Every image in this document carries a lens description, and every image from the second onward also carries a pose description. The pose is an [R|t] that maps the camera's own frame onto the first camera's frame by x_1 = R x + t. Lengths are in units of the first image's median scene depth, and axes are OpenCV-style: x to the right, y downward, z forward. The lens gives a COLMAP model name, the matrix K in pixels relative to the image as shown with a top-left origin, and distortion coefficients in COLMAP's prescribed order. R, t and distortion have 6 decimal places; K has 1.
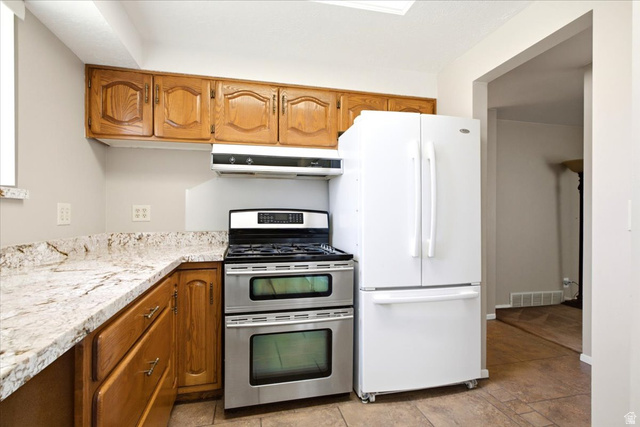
lens RADIAL K [[311.8, 0, 316.1], [0, 311.8, 214.5], [0, 0, 1]] dist [0.002042, -0.000829]
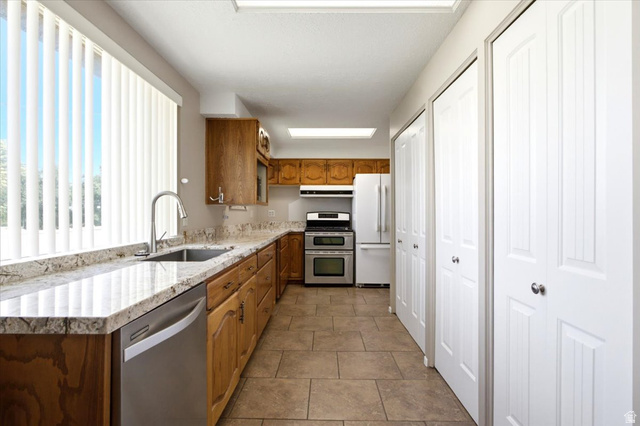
lens RADIAL K [[311.8, 0, 323.4], [0, 311.8, 212.9], [0, 0, 1]] dist [0.002042, -0.000829]
pose [[0.975512, -0.002305, -0.219936, 0.437775], [0.000974, 0.999981, -0.006156, 0.005148], [0.219946, 0.005791, 0.975495, -1.530998]]
